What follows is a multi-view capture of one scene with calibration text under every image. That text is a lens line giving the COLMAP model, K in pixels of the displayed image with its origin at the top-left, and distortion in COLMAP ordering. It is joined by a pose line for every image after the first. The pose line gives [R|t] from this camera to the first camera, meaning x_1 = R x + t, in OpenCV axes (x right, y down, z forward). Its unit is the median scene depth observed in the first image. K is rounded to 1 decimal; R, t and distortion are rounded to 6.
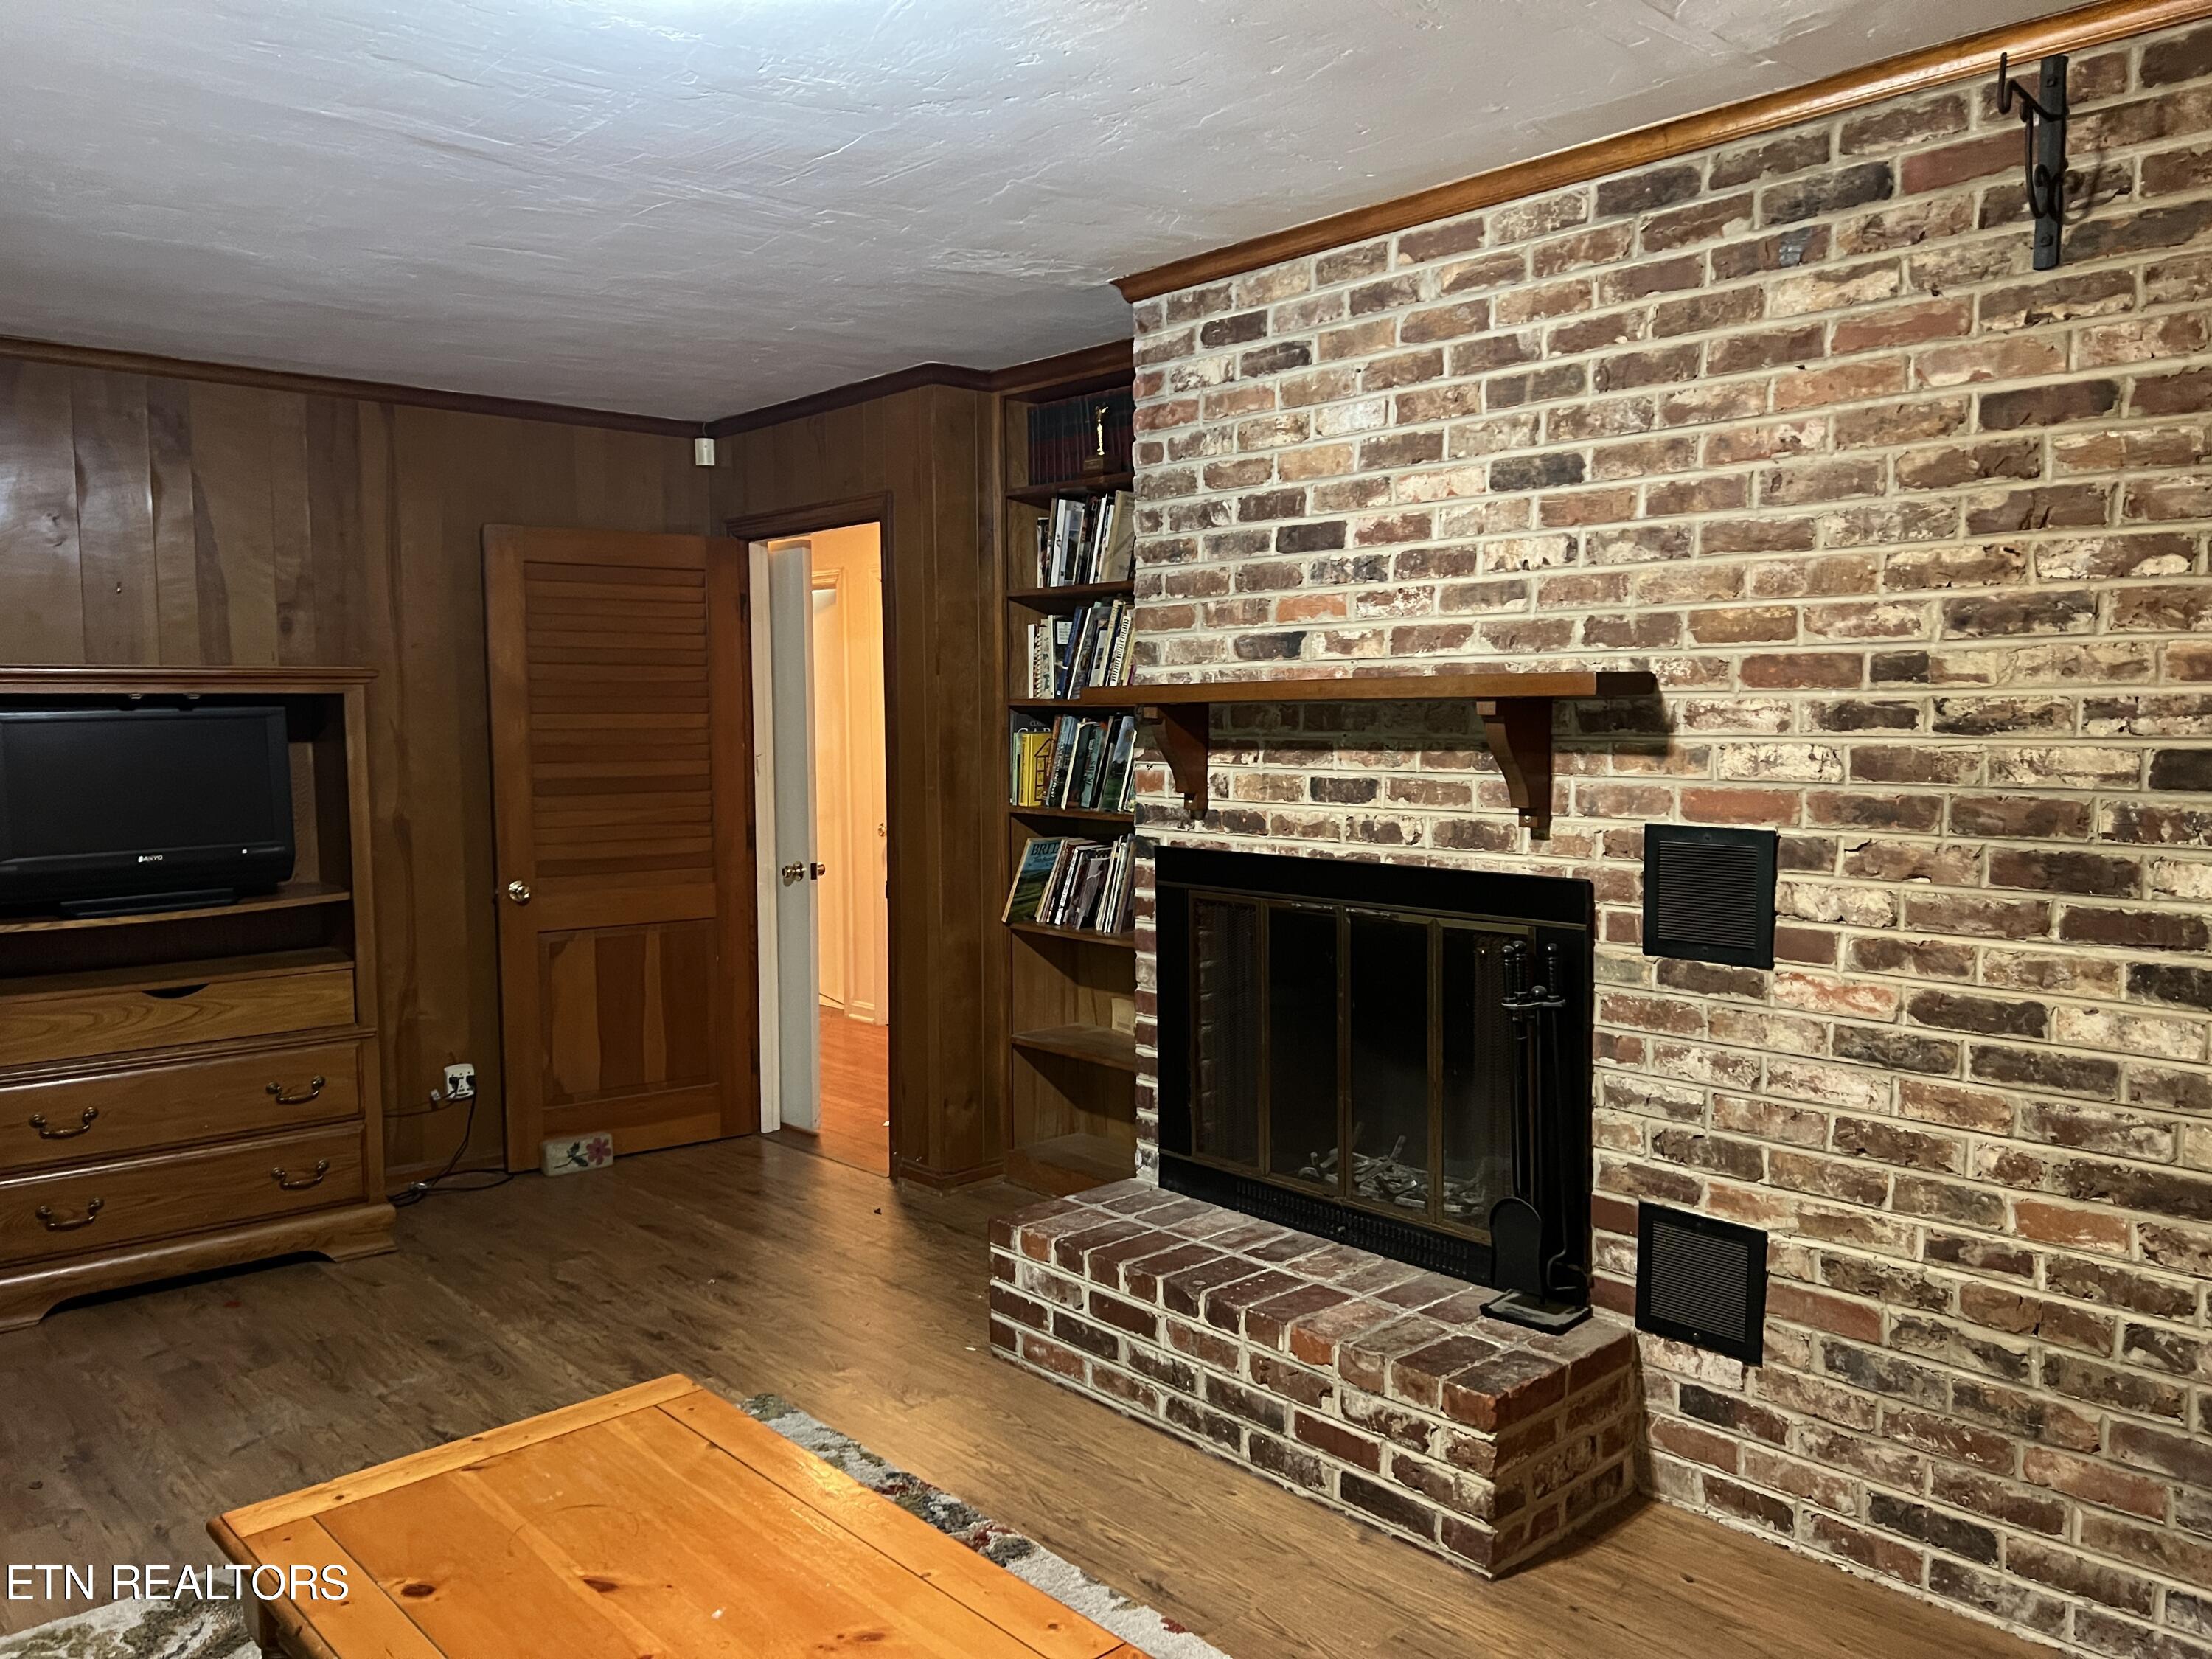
lens RADIAL K [[1638.8, 0, 1103.3], [0, 1638.8, 831.1], [0, 0, 1]] dist [0.002496, -0.000405]
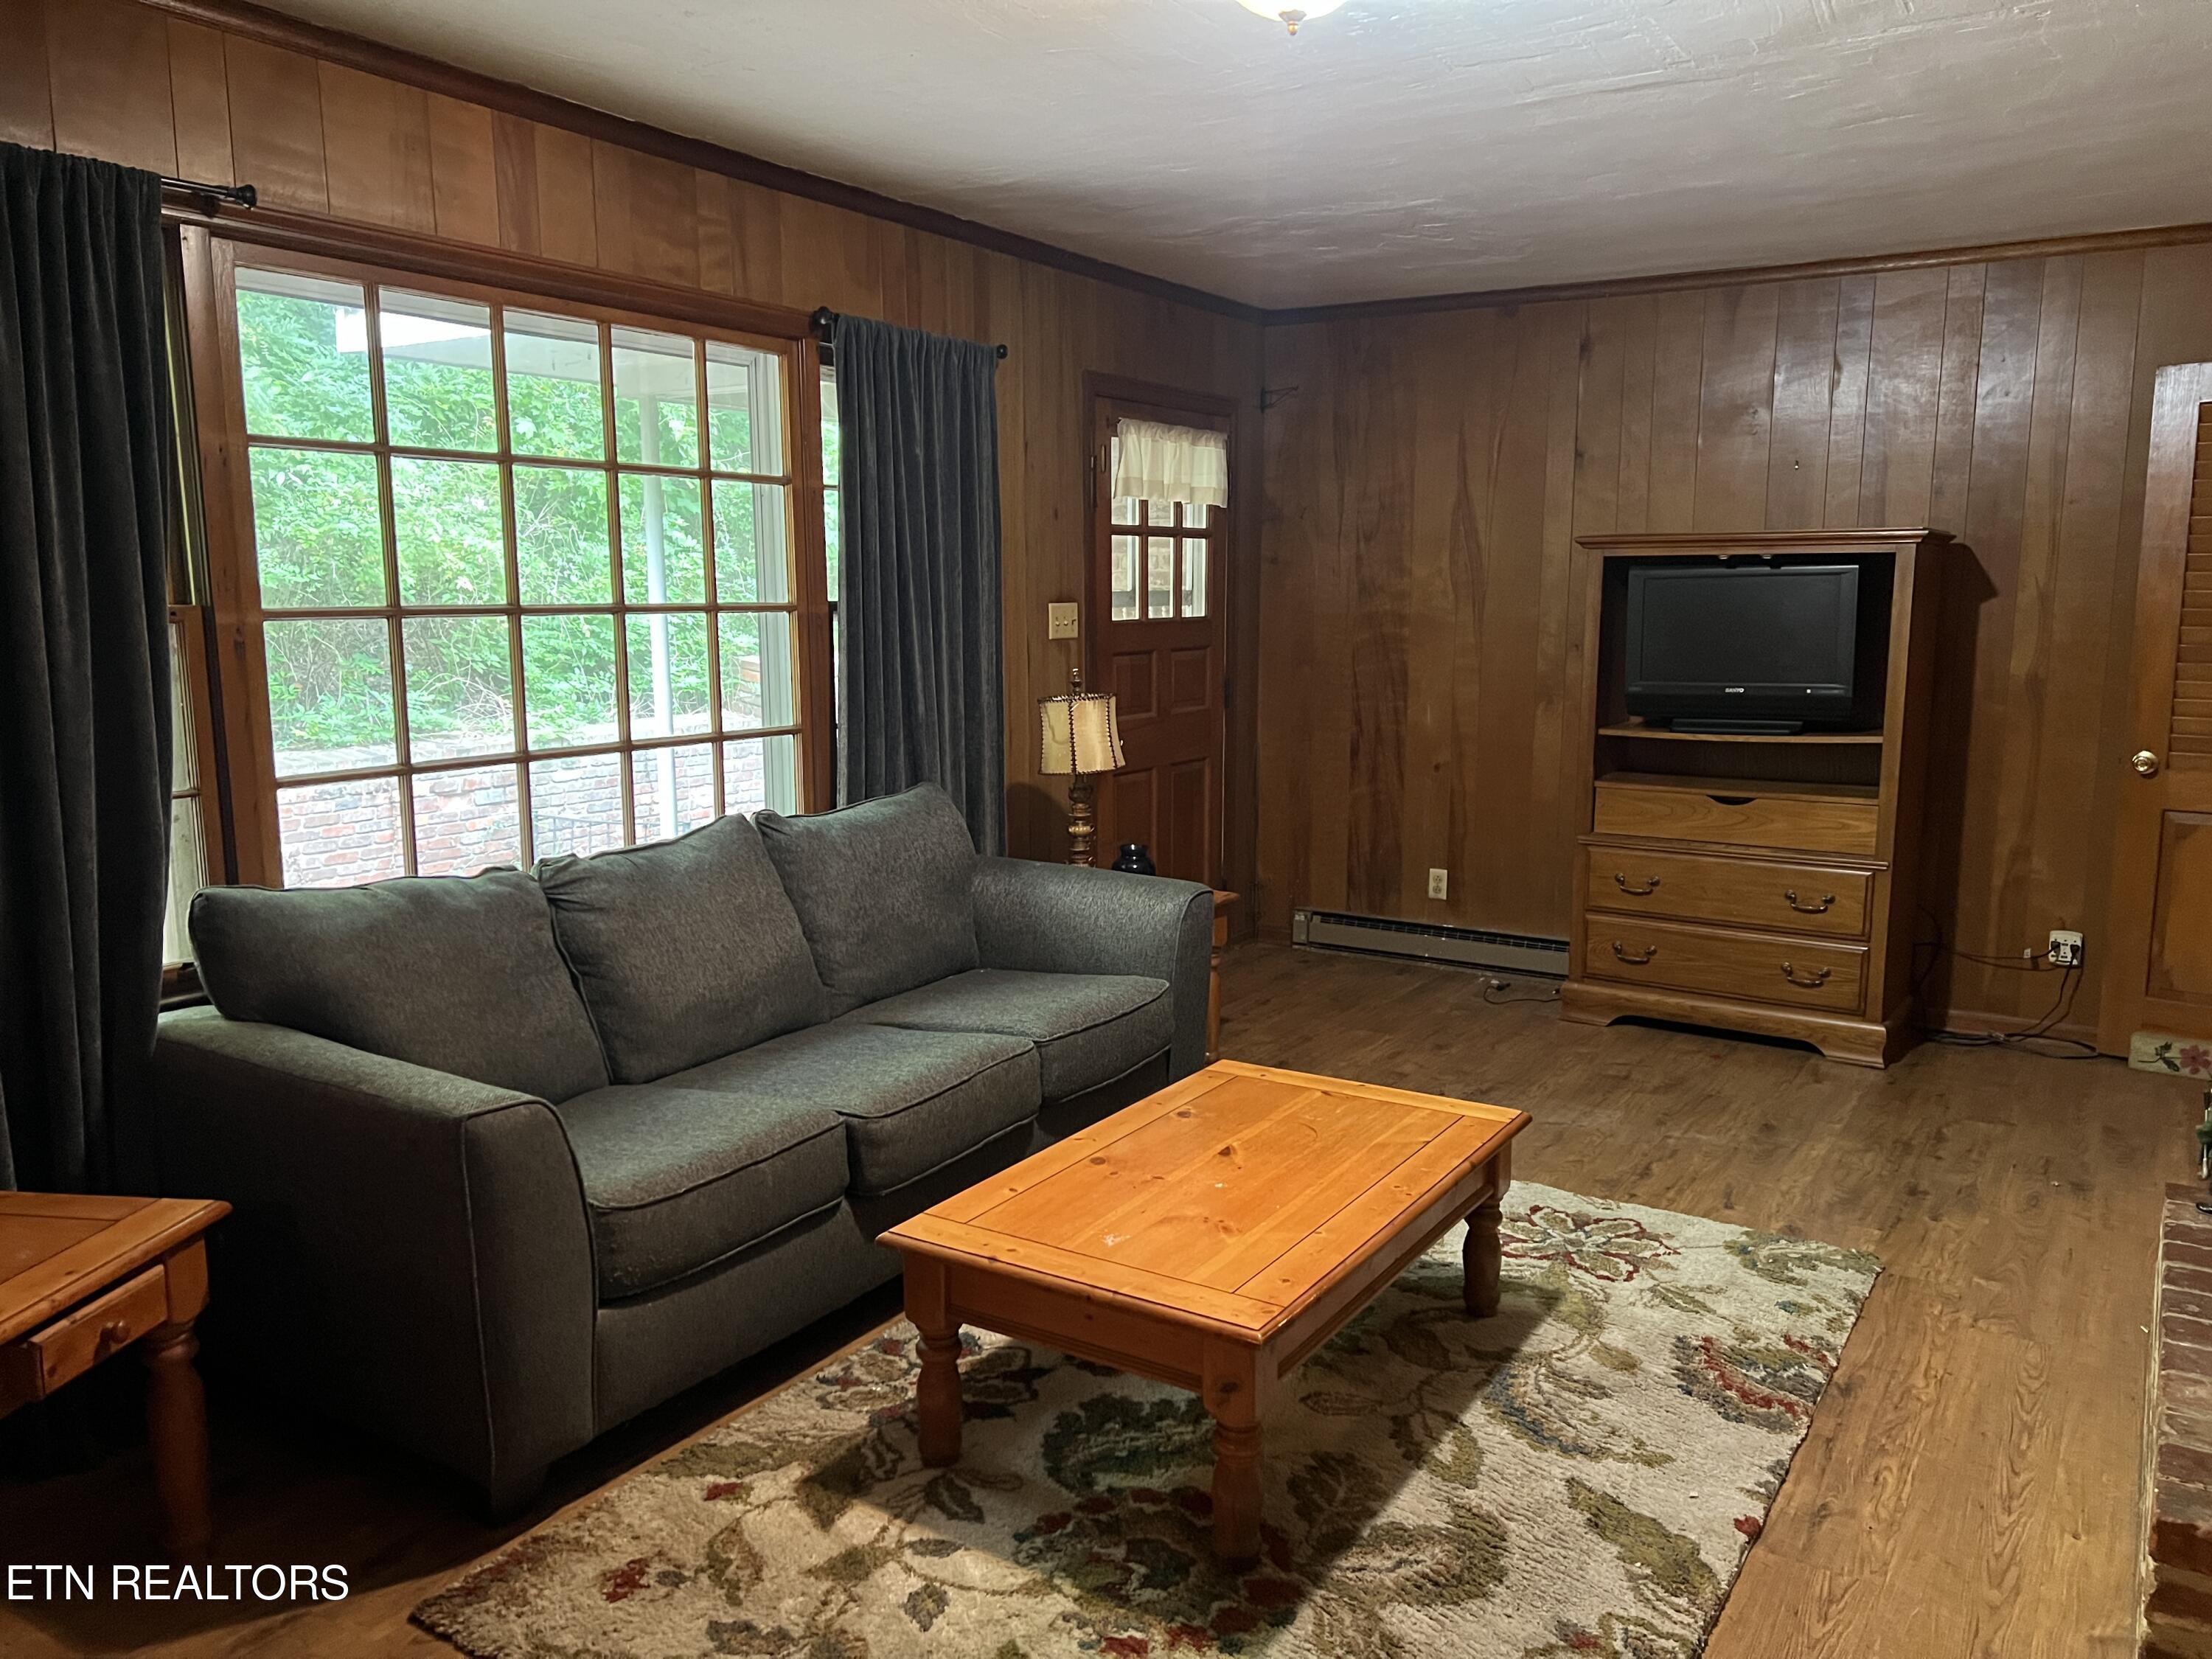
lens RADIAL K [[1638.8, 0, 1102.3], [0, 1638.8, 829.7], [0, 0, 1]] dist [0.002496, -0.000405]
pose [[0.252050, 0.147781, -0.956364, 0.471854], [-0.070311, 0.988455, 0.134209, -0.011093], [0.965157, 0.033415, 0.259531, 0.219554]]
